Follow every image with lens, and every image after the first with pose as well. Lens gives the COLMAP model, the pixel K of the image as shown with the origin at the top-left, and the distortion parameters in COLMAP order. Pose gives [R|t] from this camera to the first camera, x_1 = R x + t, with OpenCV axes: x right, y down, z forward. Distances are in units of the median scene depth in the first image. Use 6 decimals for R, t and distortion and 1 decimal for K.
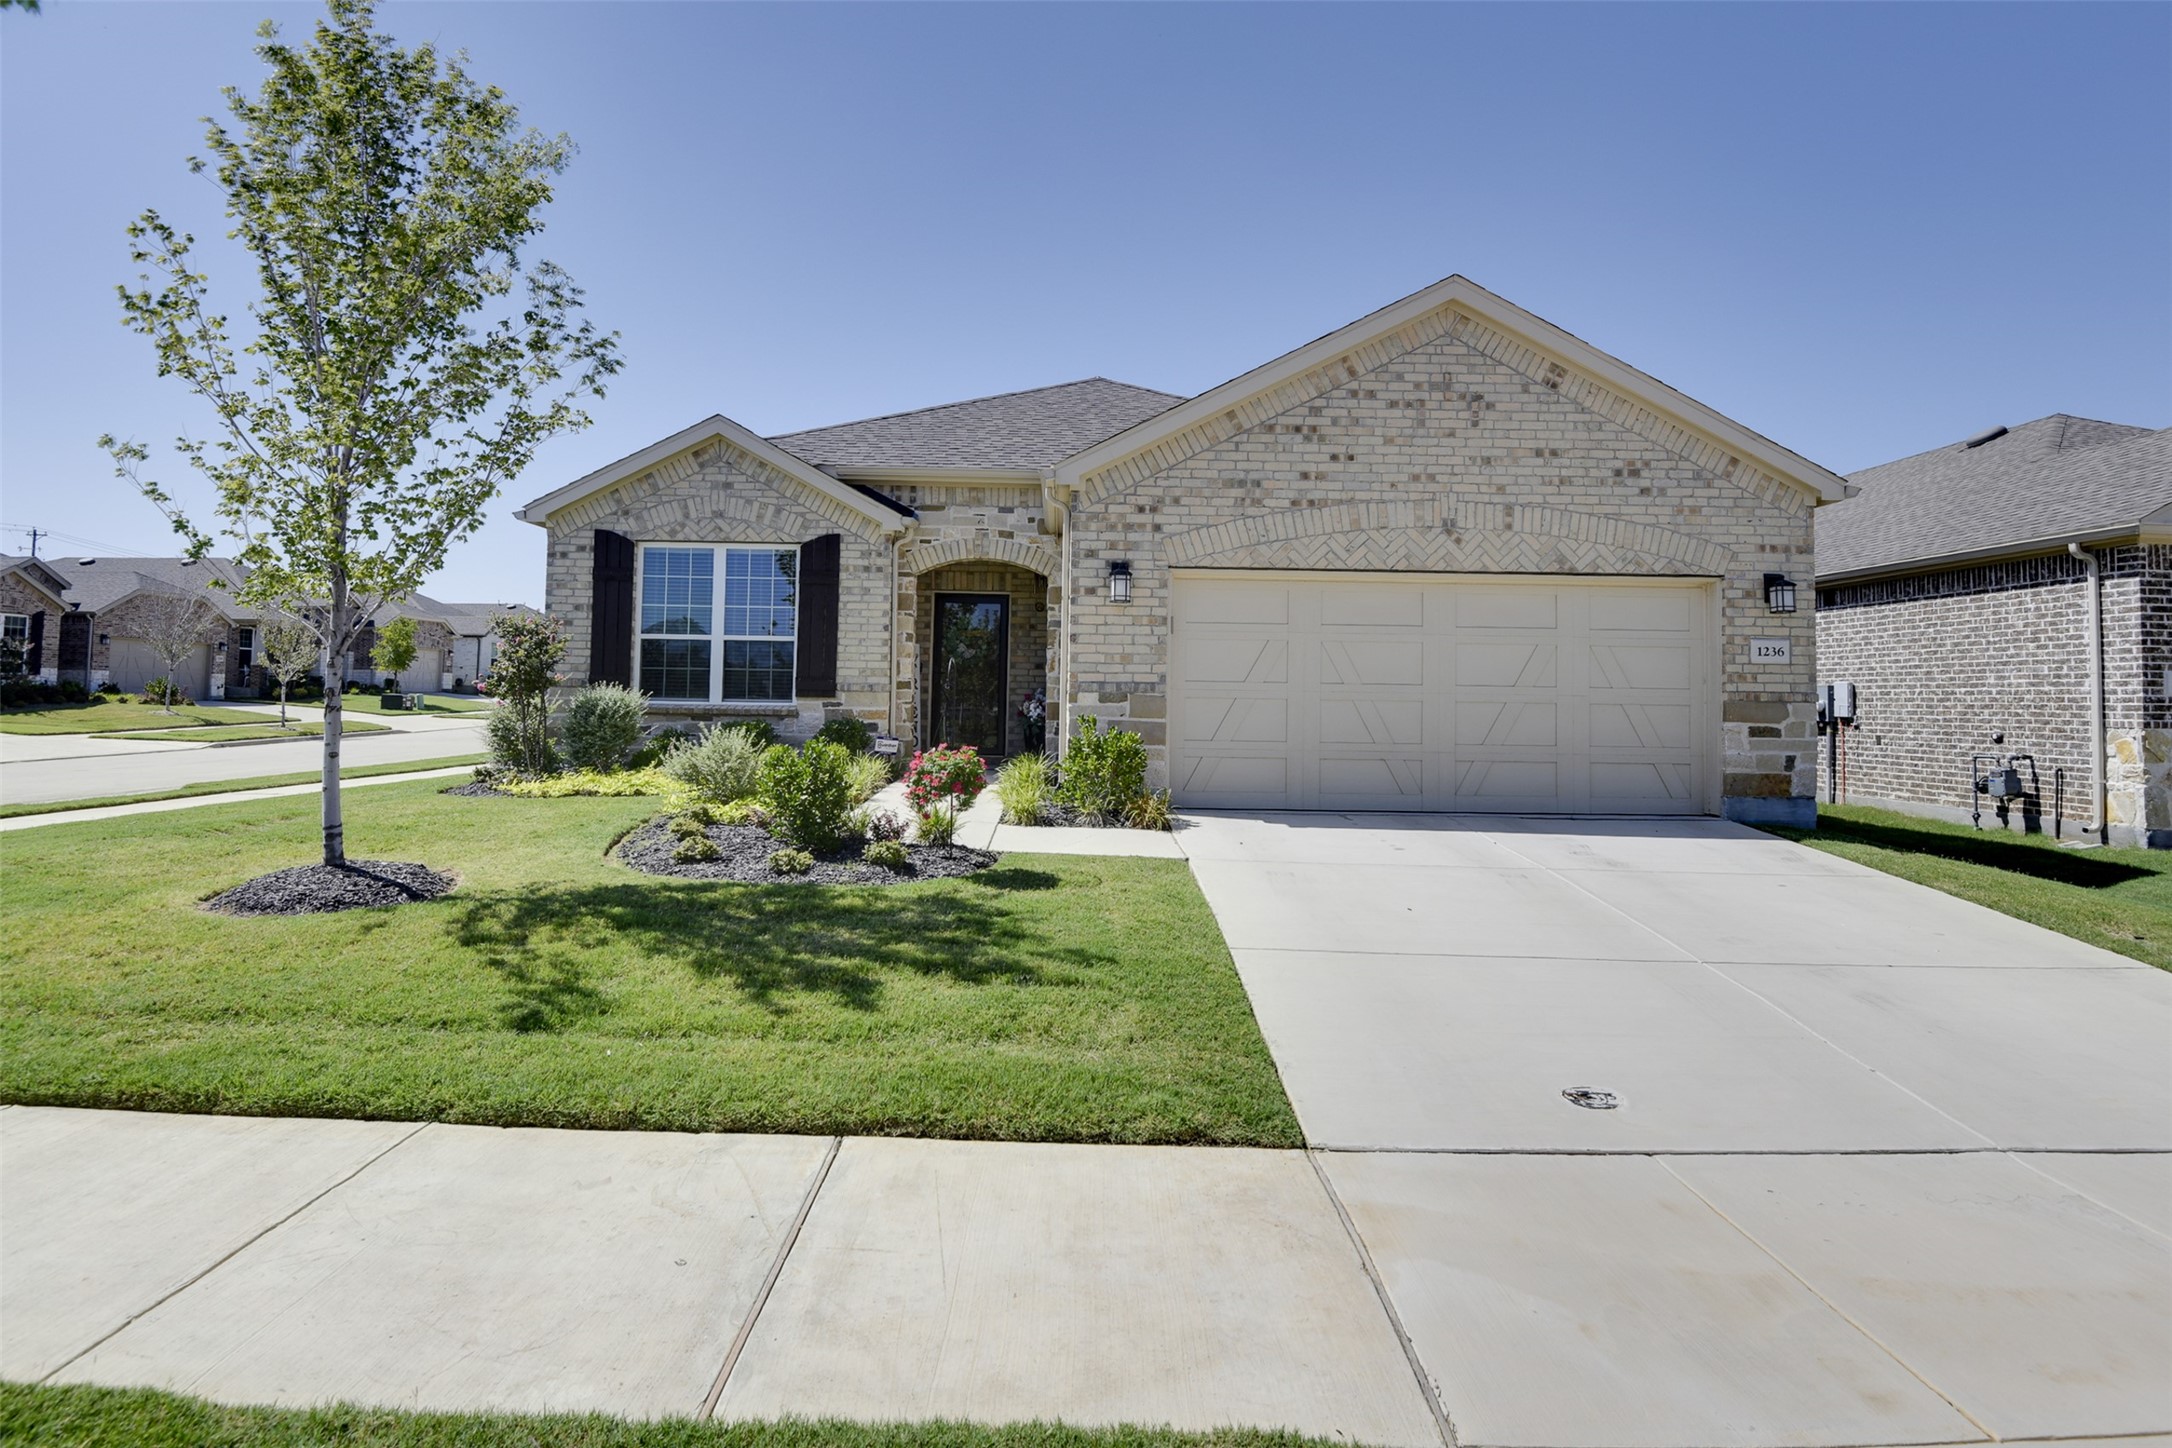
lens RADIAL K [[1149.2, 0, 1082.0], [0, 1149.2, 646.5], [0, 0, 1]] dist [-0.022364, -0.001574]
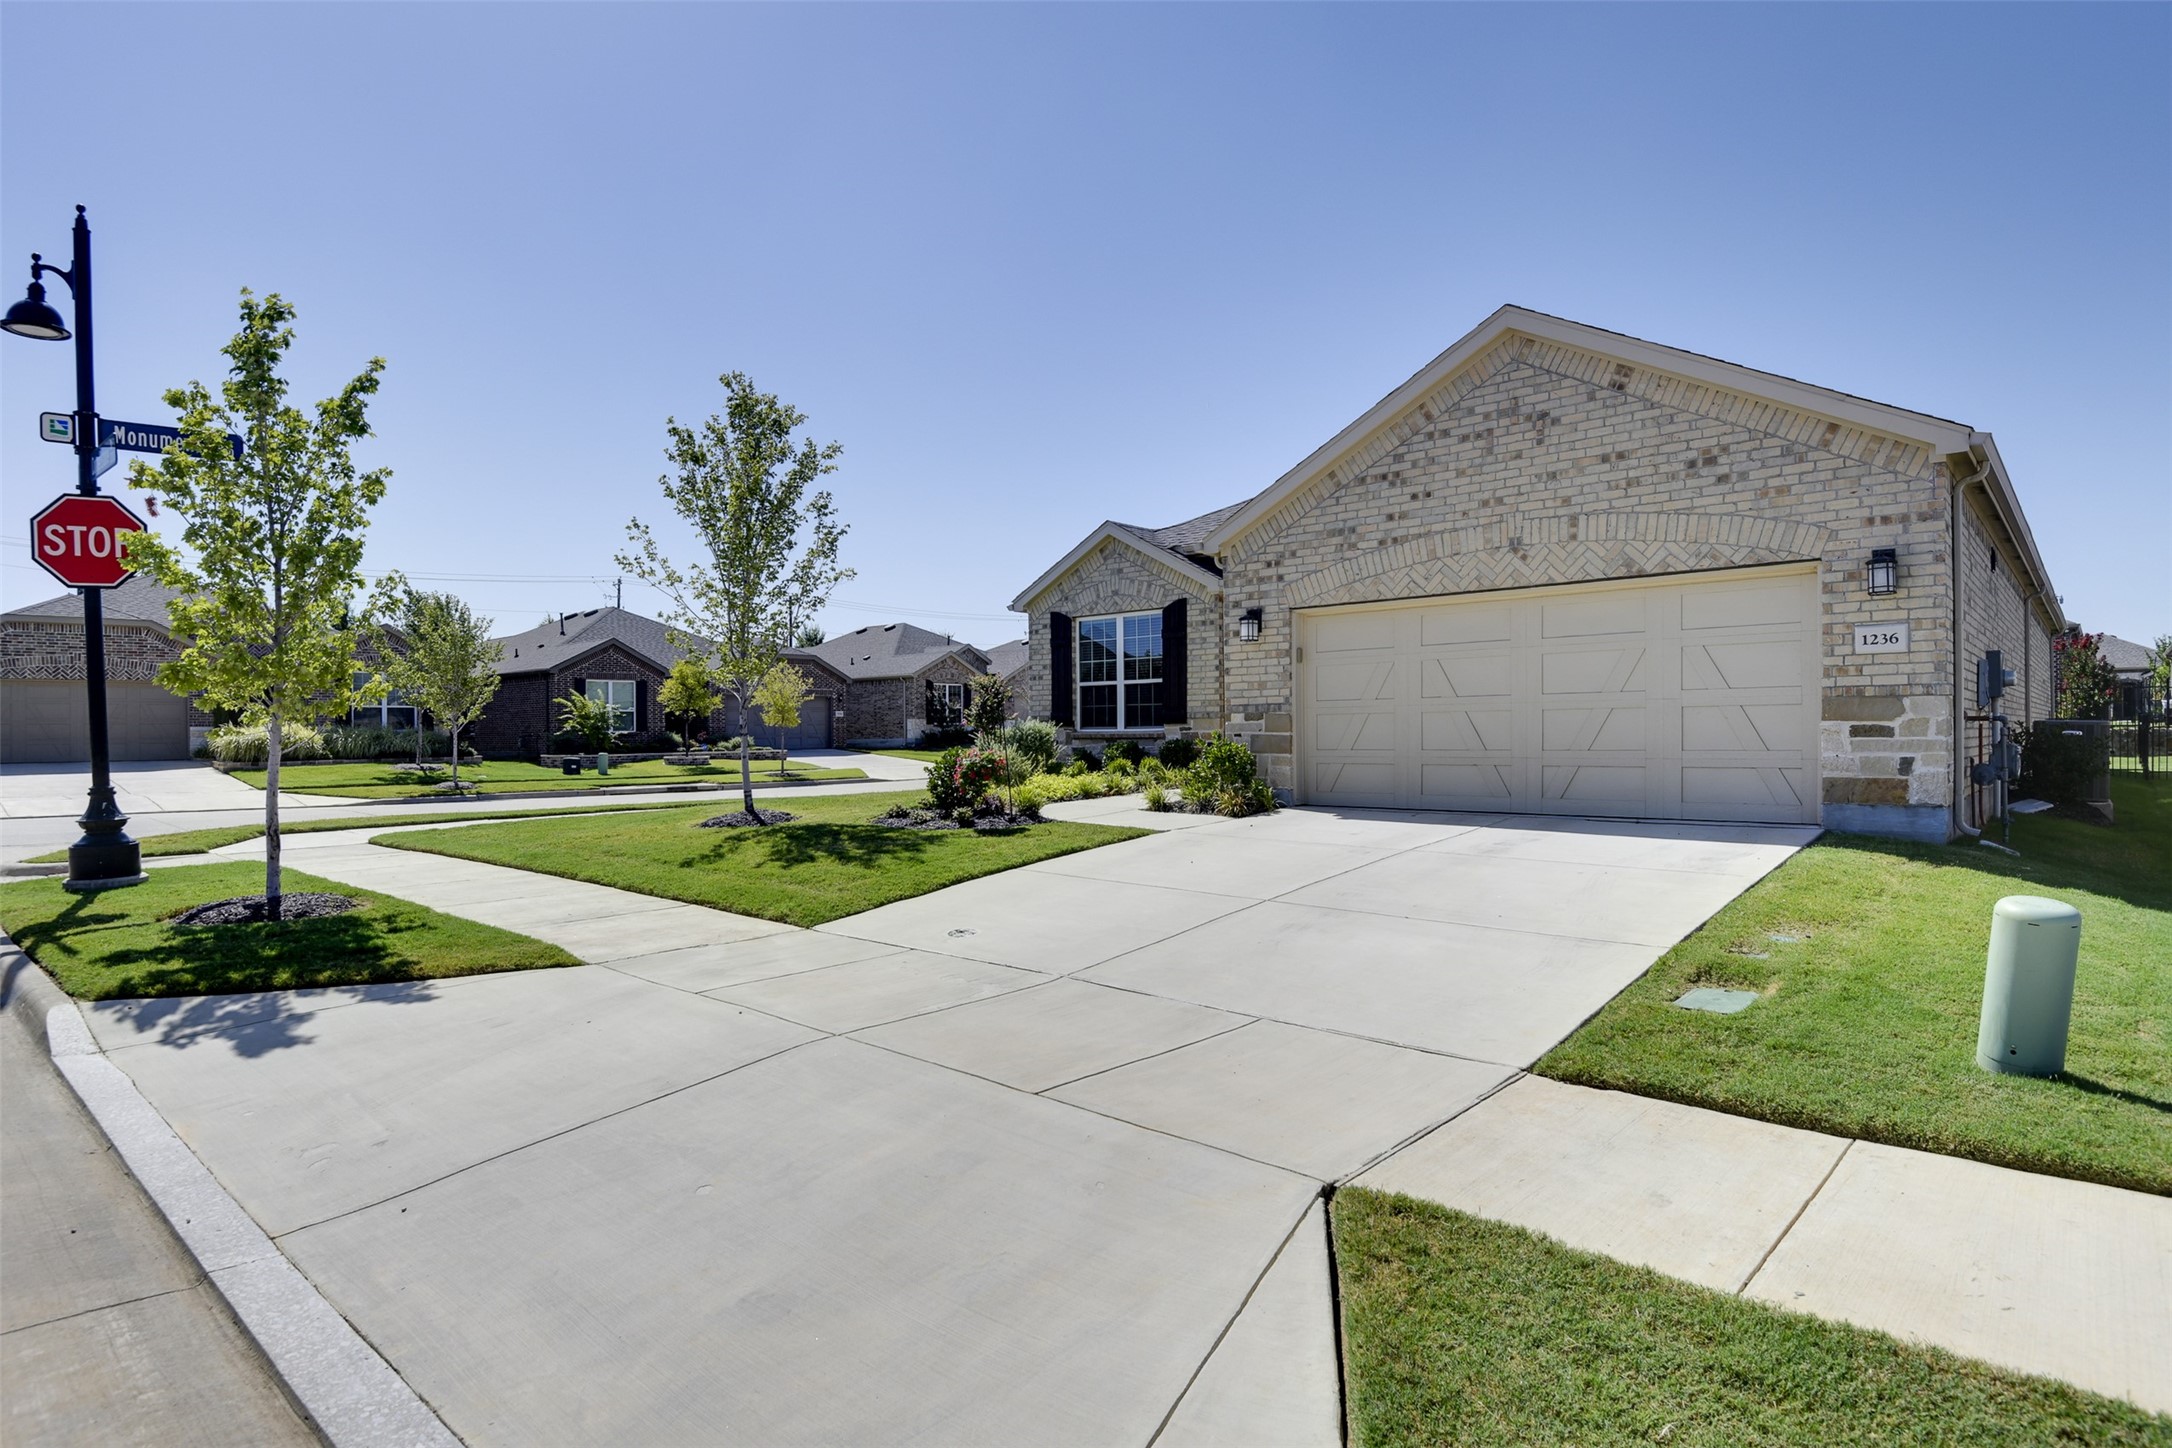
lens RADIAL K [[1148.1, 0, 1085.2], [0, 1148.1, 731.0], [0, 0, 1]] dist [-0.023936, -0.000677]
pose [[0.736447, -0.025956, -0.675997, 0.735663], [0.056468, 0.998135, 0.023193, 0.020089], [0.674135, -0.055253, 0.736539, -0.055908]]
